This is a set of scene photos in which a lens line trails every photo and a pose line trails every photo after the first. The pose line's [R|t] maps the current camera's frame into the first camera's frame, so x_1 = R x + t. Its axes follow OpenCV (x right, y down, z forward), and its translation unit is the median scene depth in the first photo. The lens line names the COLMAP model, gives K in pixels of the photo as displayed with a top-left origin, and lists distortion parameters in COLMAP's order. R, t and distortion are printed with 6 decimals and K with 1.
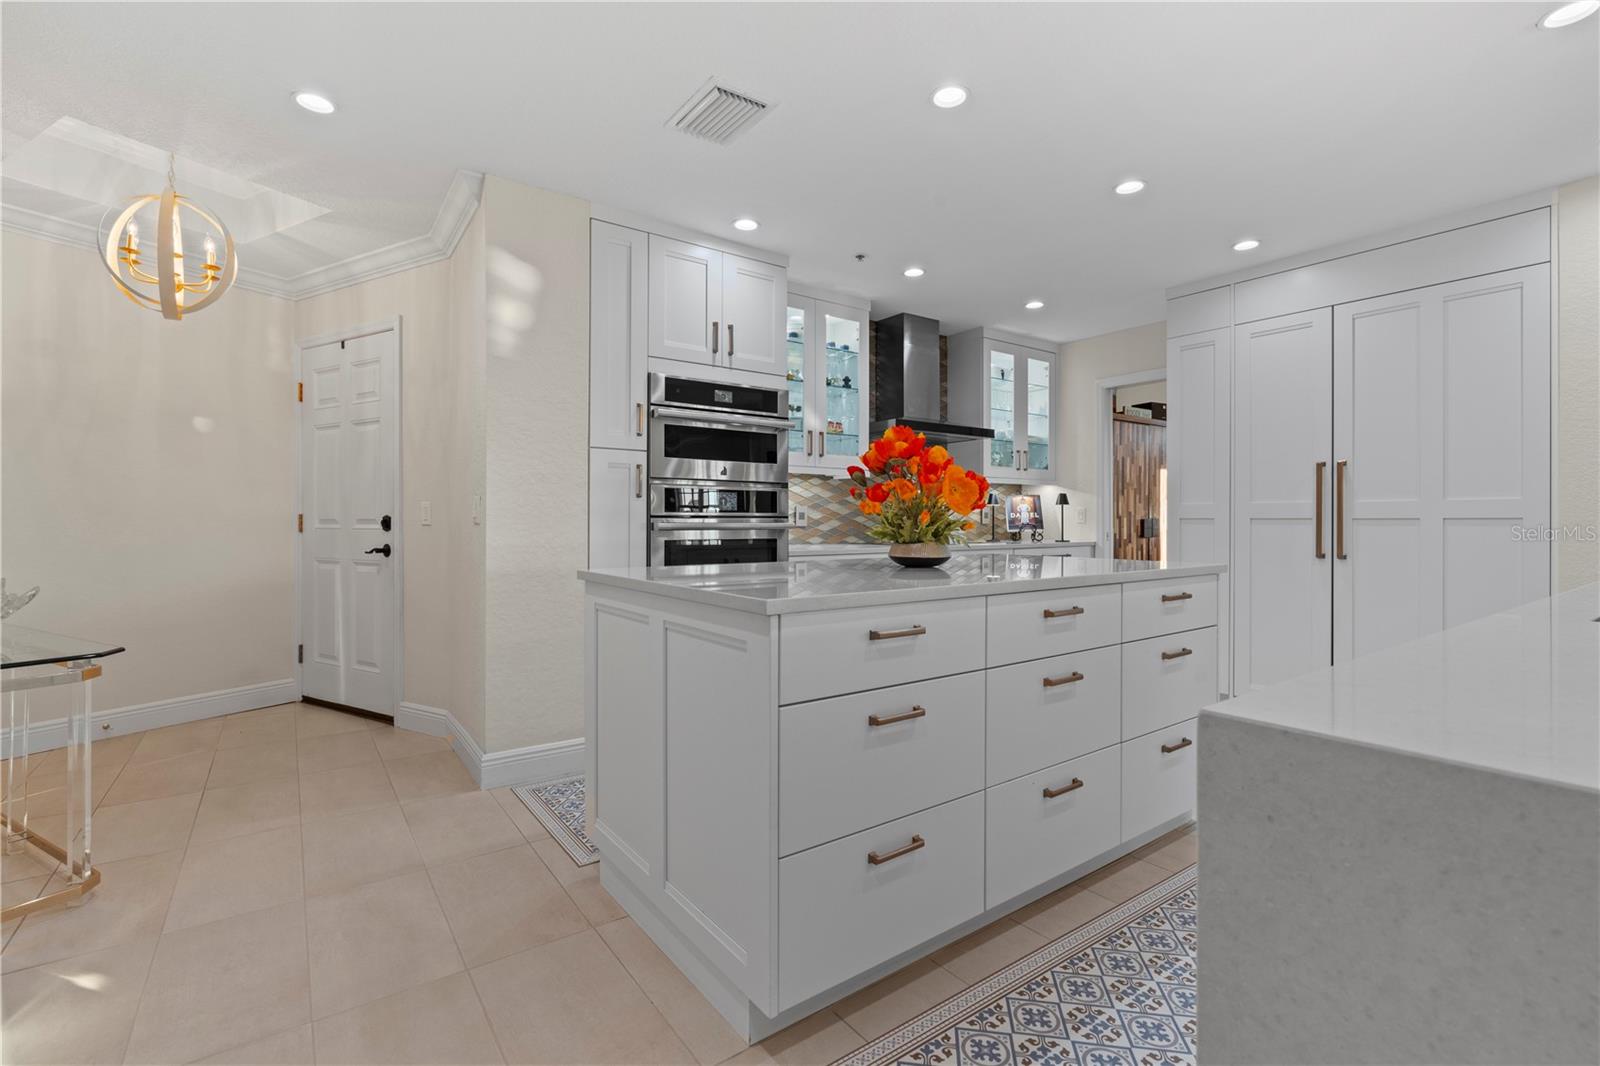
lens RADIAL K [[726.0, 0, 801.7], [0, 726.0, 520.4], [0, 0, 1]] dist [-0.013218, 0.005885]
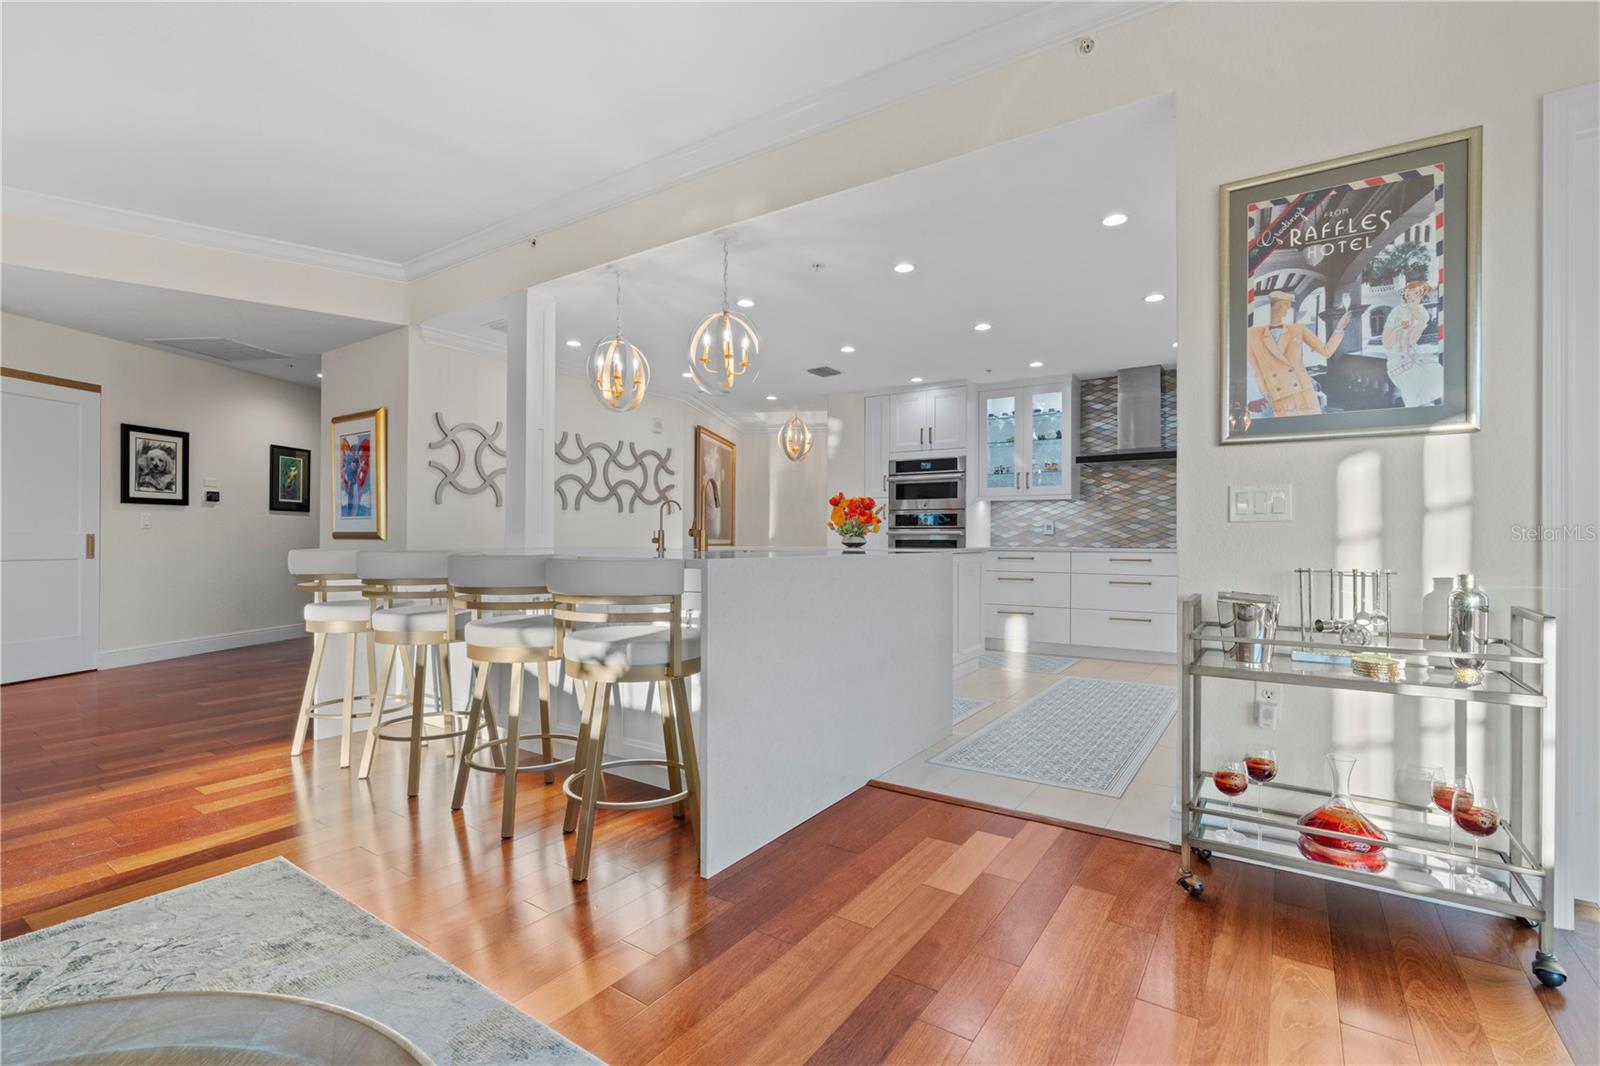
lens RADIAL K [[722.9, 0, 802.2], [0, 722.9, 538.6], [0, 0, 1]] dist [-0.003030, -0.000288]
pose [[0.345370, -0.000802, -0.938466, 1.559303], [-0.003669, 0.999991, -0.002205, 0.028302], [0.938460, 0.004205, 0.345364, 0.026141]]
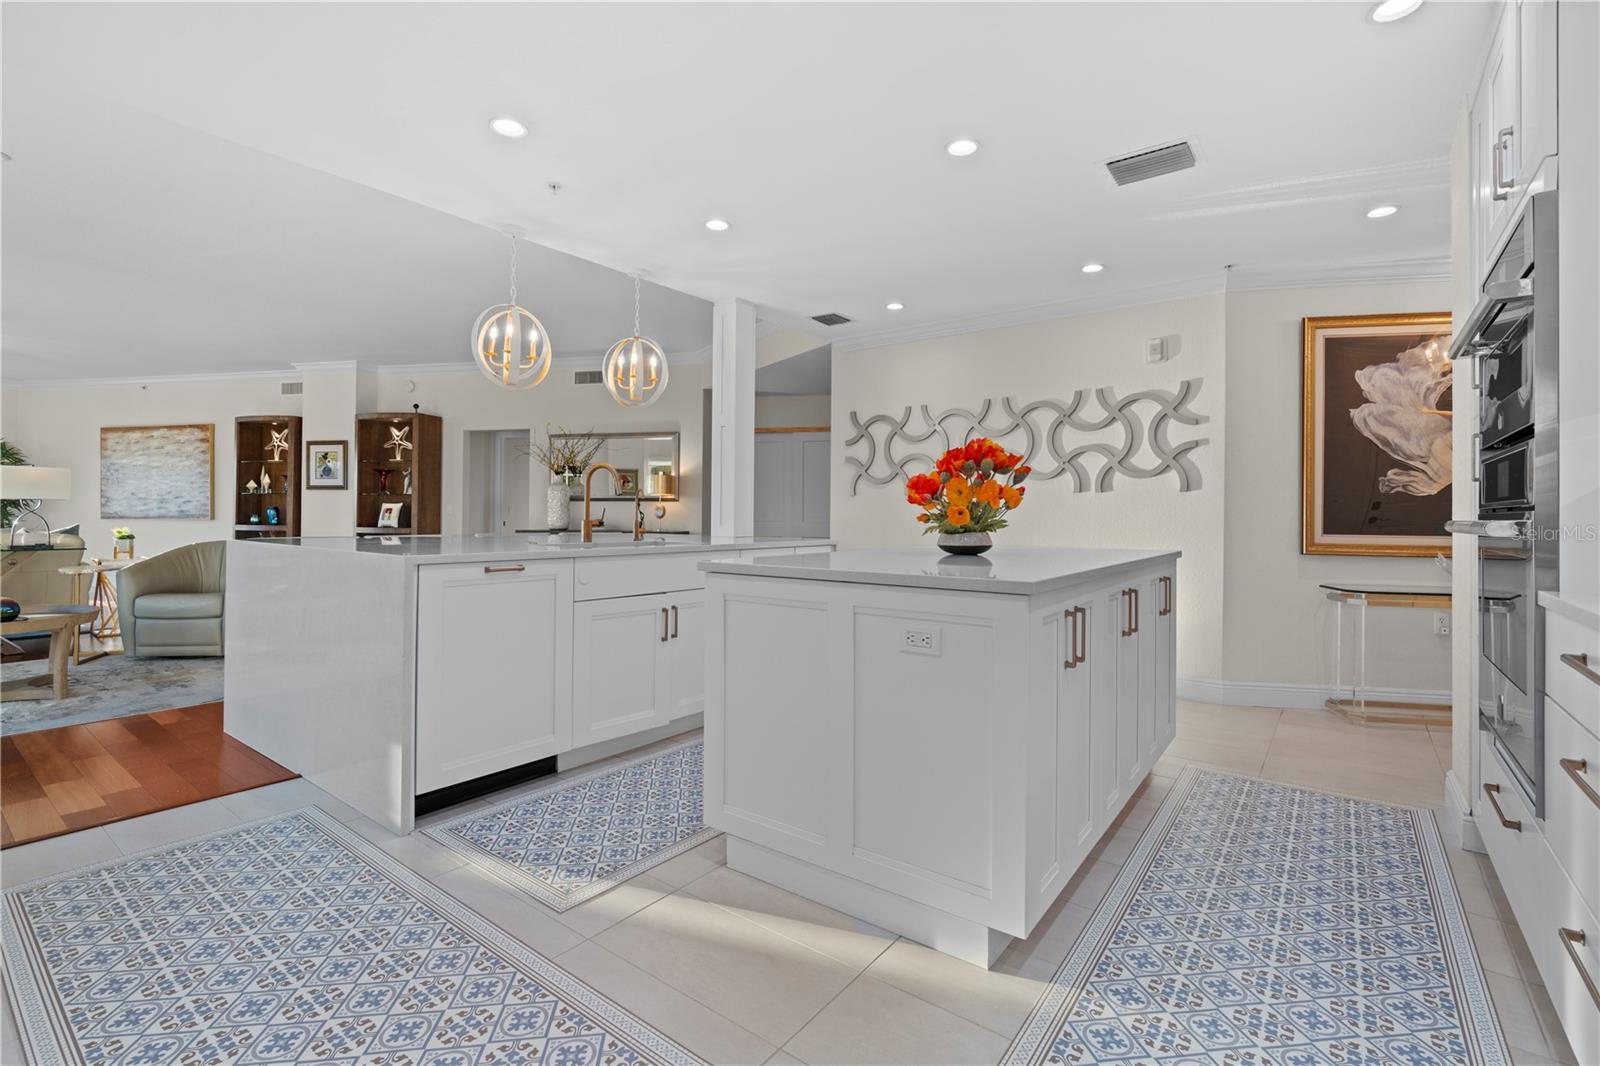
lens RADIAL K [[718.2, 0, 806.2], [0, 718.2, 512.3], [0, 0, 1]] dist [-0.003683, 0.000036]
pose [[-0.957376, -0.007870, -0.288739, 0.505945], [-0.006615, 0.999964, -0.005322, 0.005538], [0.288770, -0.003185, -0.957393, 1.321486]]
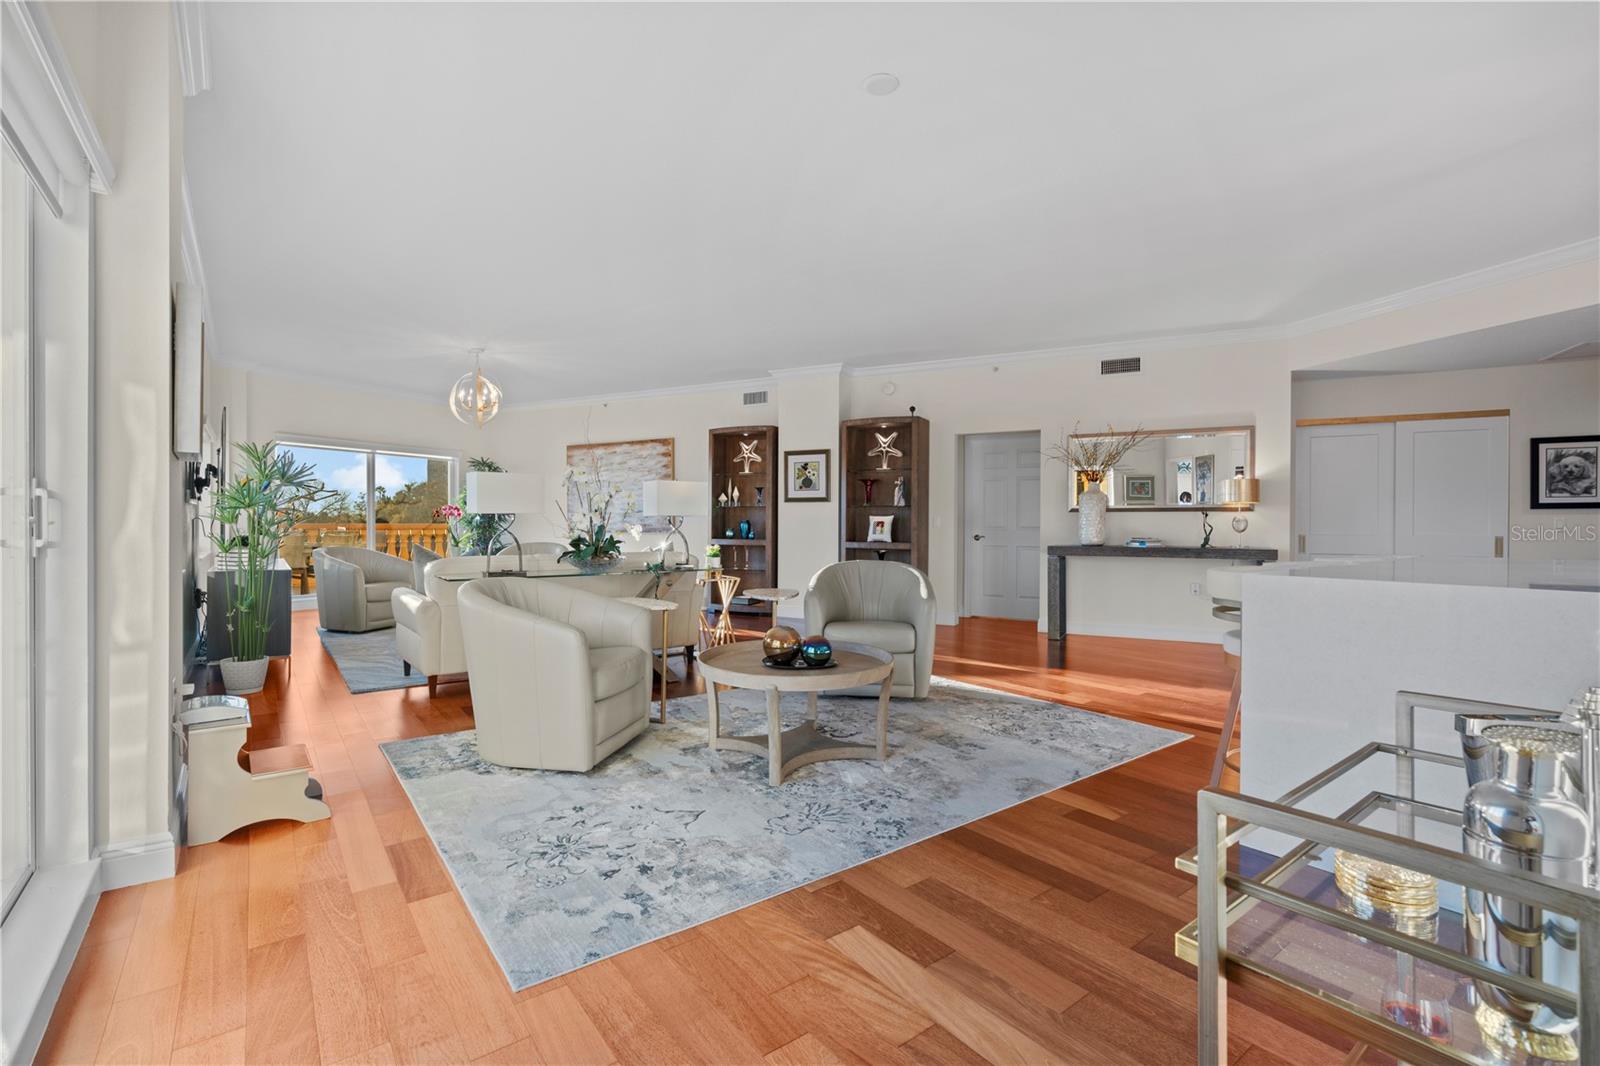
lens RADIAL K [[726.0, 0, 801.7], [0, 726.0, 520.4], [0, 0, 1]] dist [-0.013218, 0.005885]
pose [[-0.999732, -0.004501, -0.022726, 1.409221], [-0.004333, 0.999963, -0.007422, 0.002961], [0.022758, -0.007322, -0.999714, 0.860020]]
